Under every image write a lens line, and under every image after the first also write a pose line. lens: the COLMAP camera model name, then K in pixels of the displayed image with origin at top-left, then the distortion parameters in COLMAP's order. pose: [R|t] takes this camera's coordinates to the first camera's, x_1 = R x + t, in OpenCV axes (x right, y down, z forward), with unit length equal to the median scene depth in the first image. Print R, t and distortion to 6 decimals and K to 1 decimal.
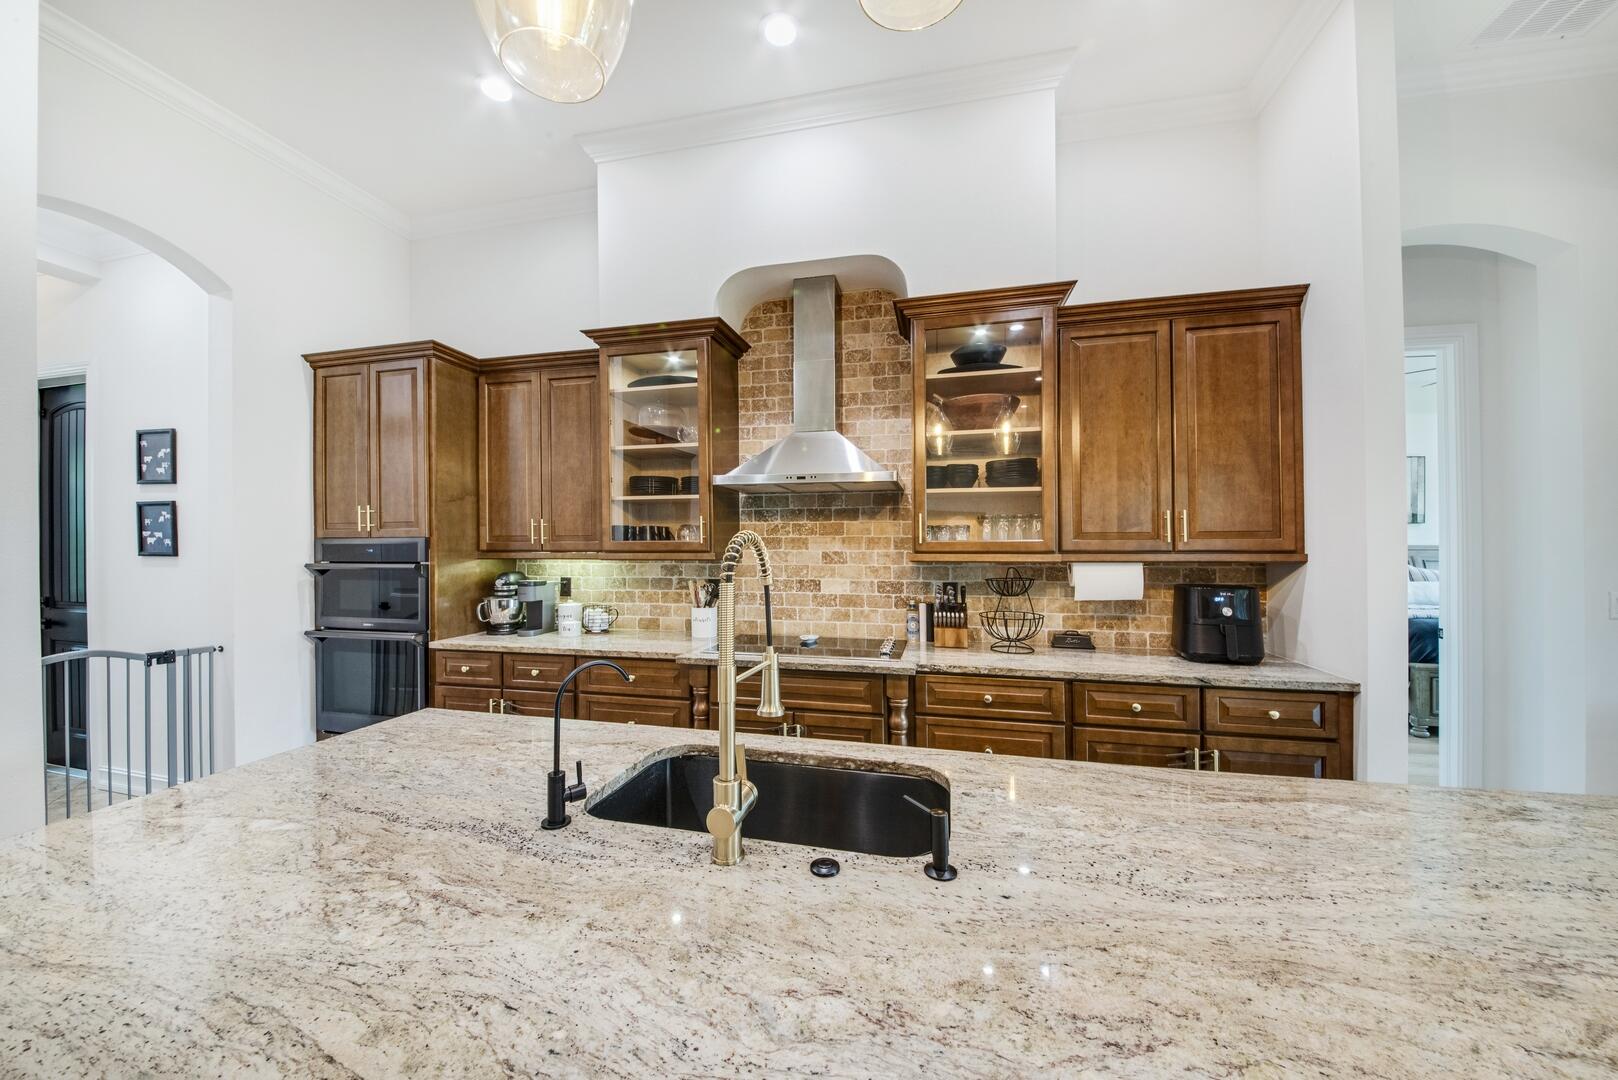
lens RADIAL K [[568.3, 0, 818.5], [0, 568.3, 552.8], [0, 0, 1]] dist [-0.020392, -0.001087]
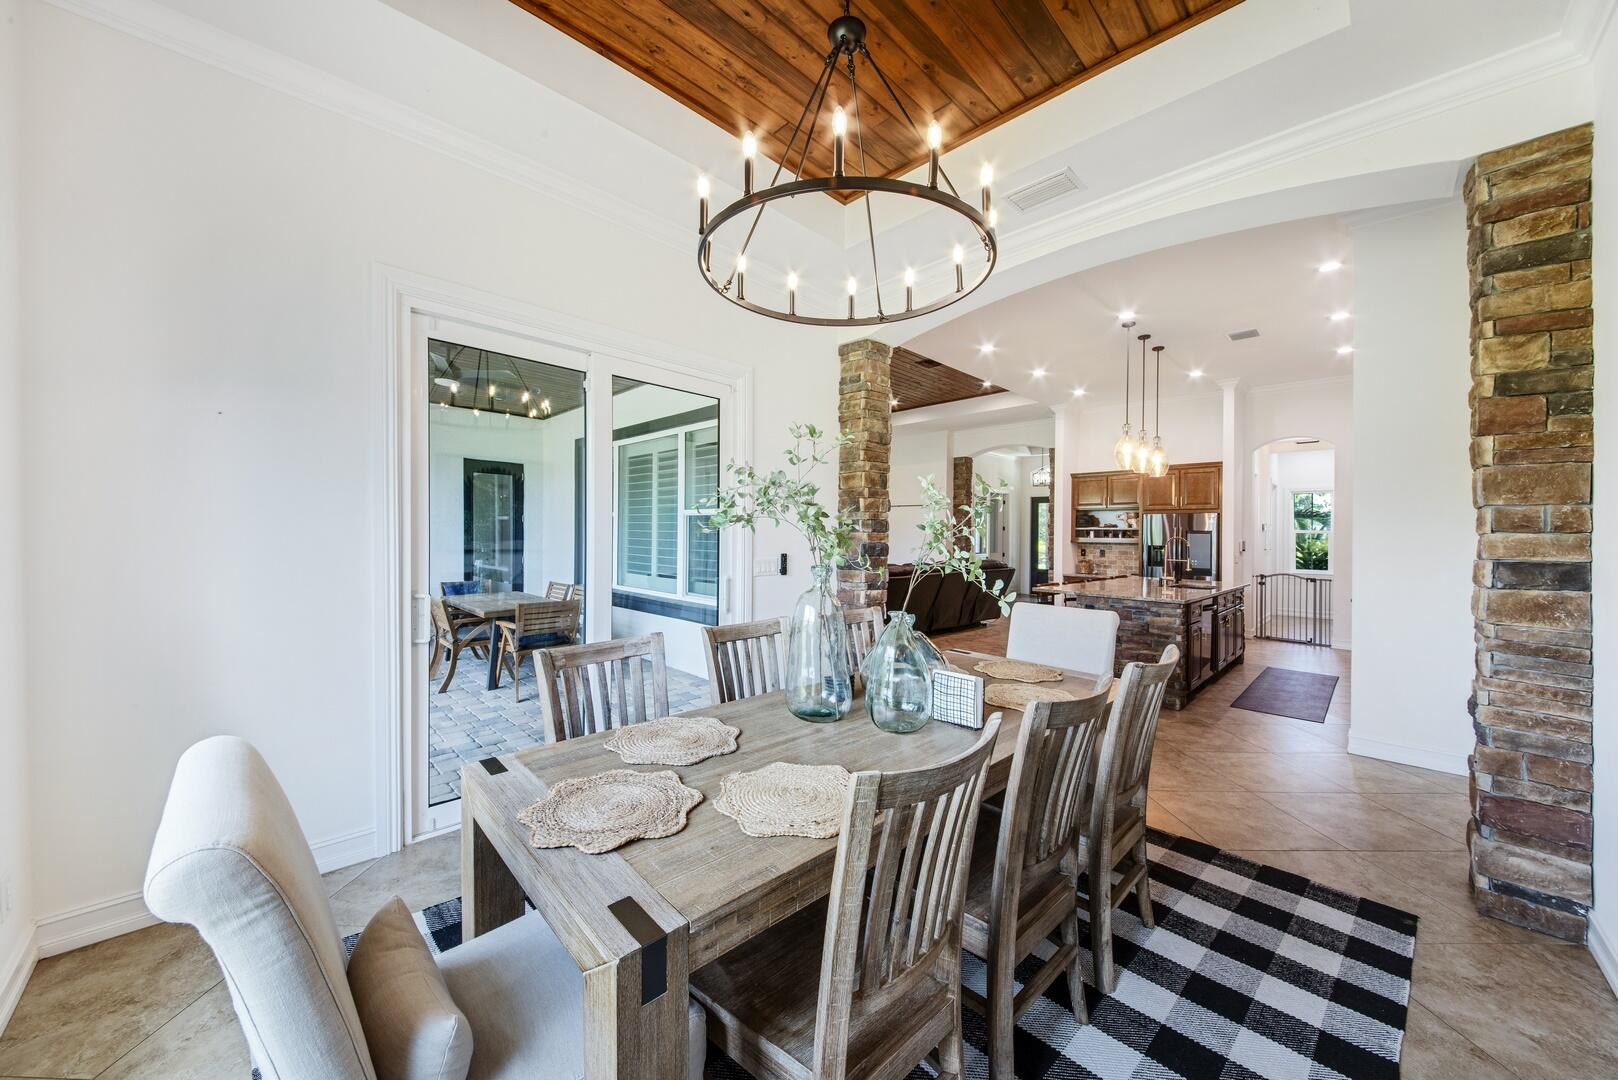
lens RADIAL K [[568.3, 0, 794.7], [0, 568.3, 530.7], [0, 0, 1]] dist [-0.020392, -0.001087]
pose [[-0.553059, -0.014501, -0.833016, 2.346482], [-0.029375, 0.999566, 0.002103, 0.004962], [0.832624, 0.025632, -0.553245, 0.297580]]
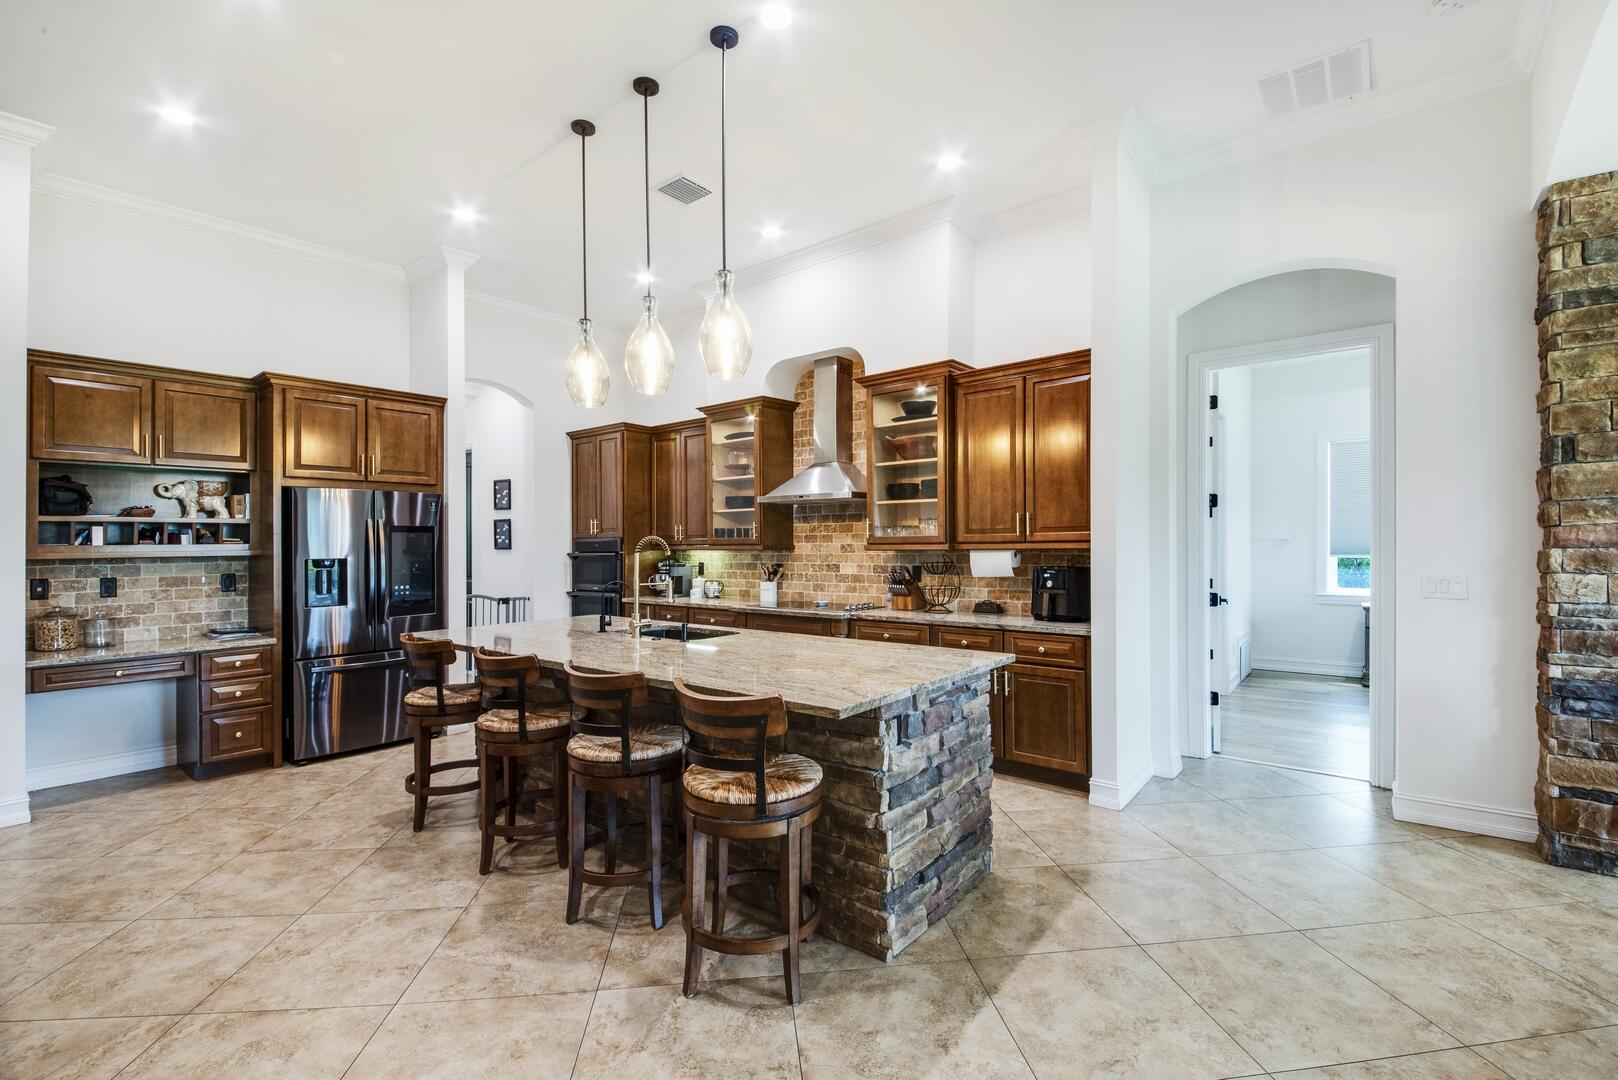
lens RADIAL K [[714.1, 0, 817.6], [0, 714.1, 537.1], [0, 0, 1]] dist [-0.010899, -0.005120]
pose [[0.900483, -0.010706, -0.434760, 0.748170], [0.002009, 0.999789, -0.020459, 0.017523], [0.434887, 0.017549, 0.900314, -0.657018]]
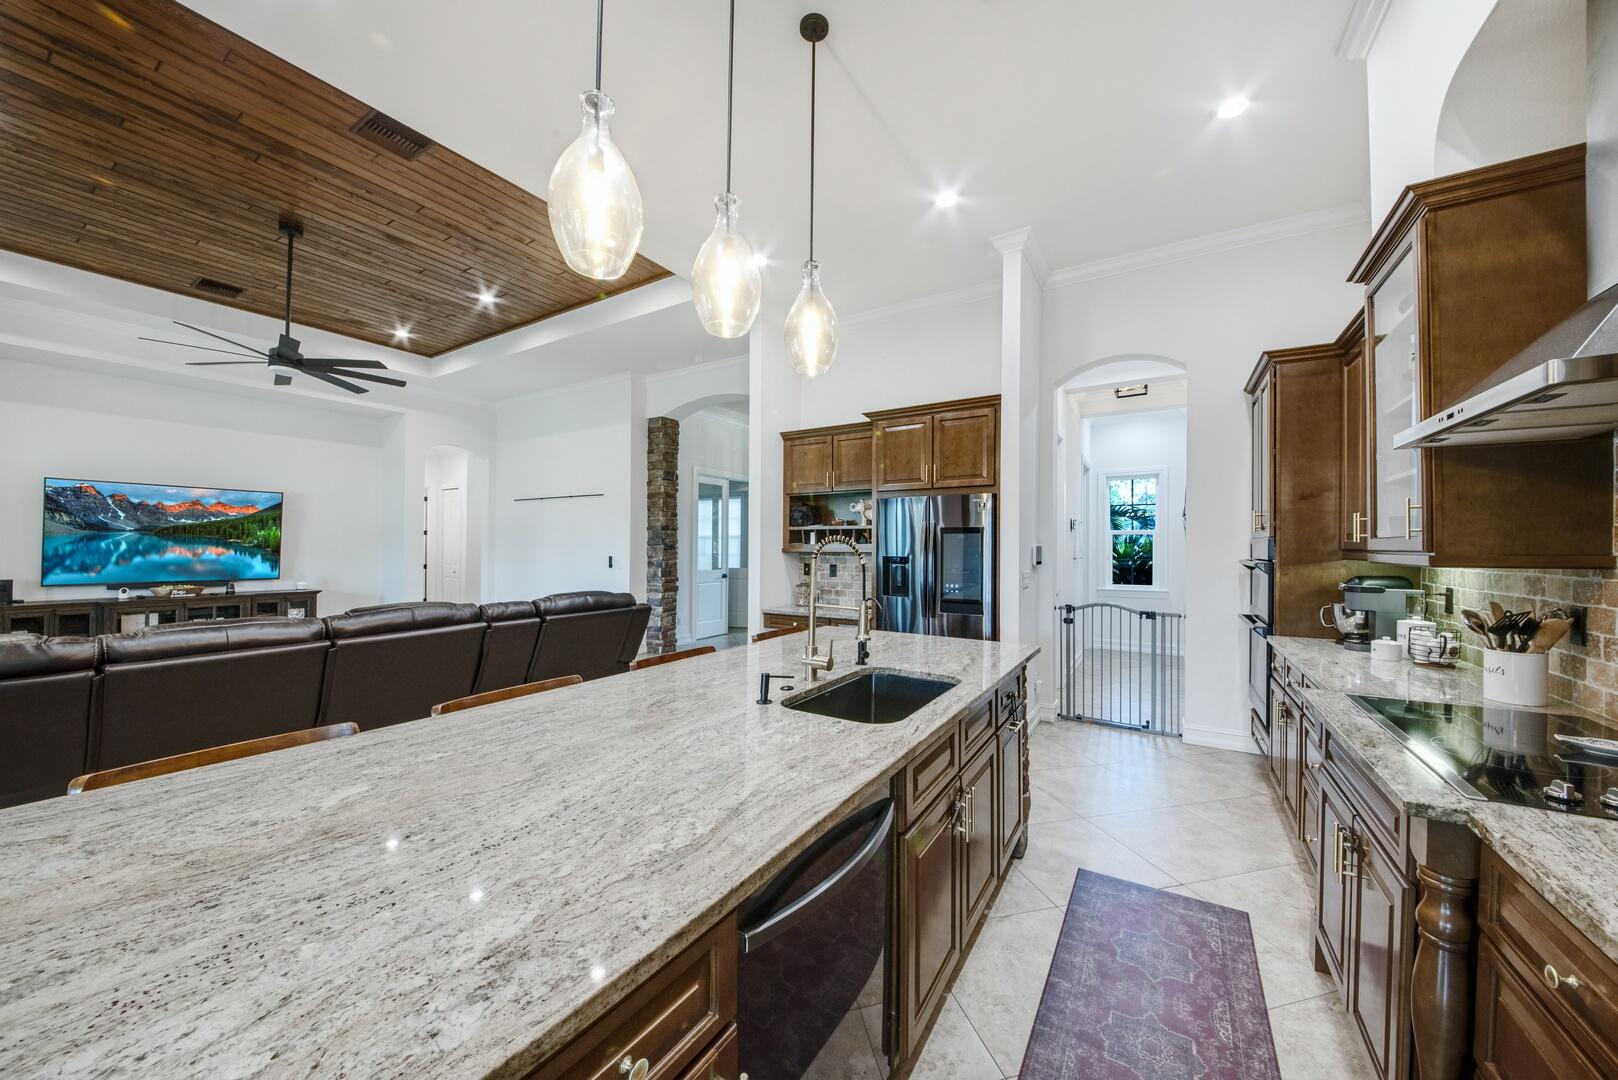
lens RADIAL K [[568.3, 0, 806.9], [0, 568.3, 544.4], [0, 0, 1]] dist [-0.020392, -0.001087]
pose [[-0.326631, -0.002253, -0.945149, 0.586276], [-0.018878, 0.999813, 0.004141, -0.002175], [0.944963, 0.019195, -0.326613, 0.504081]]
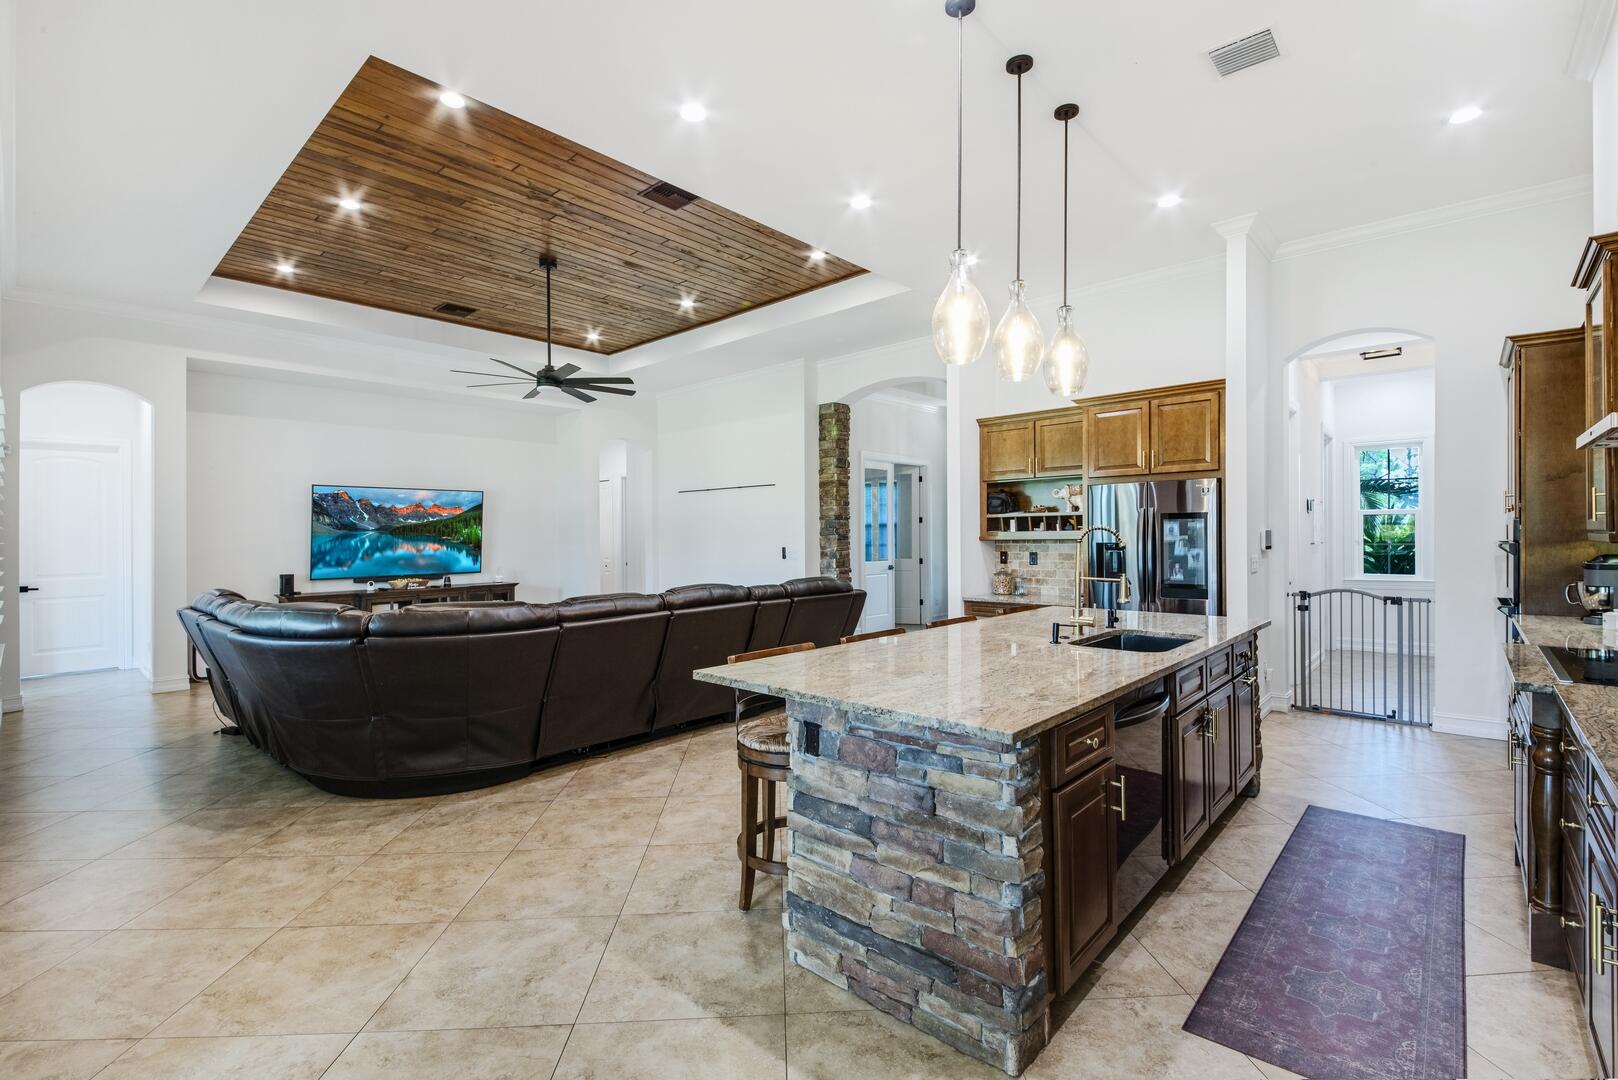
lens RADIAL K [[714.1, 0, 795.5], [0, 714.1, 544.4], [0, 0, 1]] dist [-0.010899, -0.005120]
pose [[-0.504993, 0.016147, -0.862973, 1.129244], [-0.002800, 0.999789, 0.020345, 0.000063], [0.863119, 0.012691, -0.504841, 0.470557]]
